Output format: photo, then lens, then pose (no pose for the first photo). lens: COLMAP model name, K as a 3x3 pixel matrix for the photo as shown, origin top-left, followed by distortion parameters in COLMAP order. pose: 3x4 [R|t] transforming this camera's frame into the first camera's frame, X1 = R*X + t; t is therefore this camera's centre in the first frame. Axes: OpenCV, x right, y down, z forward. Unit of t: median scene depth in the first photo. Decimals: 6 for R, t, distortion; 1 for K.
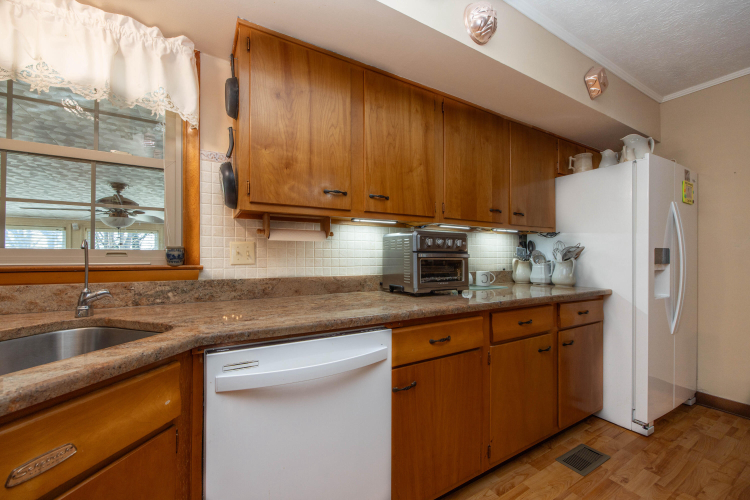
lens RADIAL K [[288.9, 0, 374.3], [0, 288.9, 255.1], [0, 0, 1]] dist [-0.000143, -0.000101]
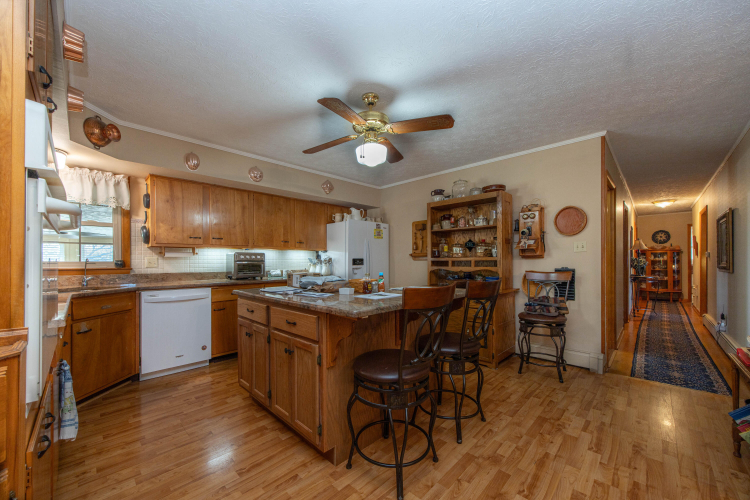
lens RADIAL K [[288.9, 0, 378.0], [0, 288.9, 260.1], [0, 0, 1]] dist [-0.000143, -0.000101]
pose [[0.968342, -0.004905, 0.249580, 0.807278], [0.004480, 0.999987, 0.002270, -0.024435], [-0.249588, -0.001079, 0.968352, -1.889012]]
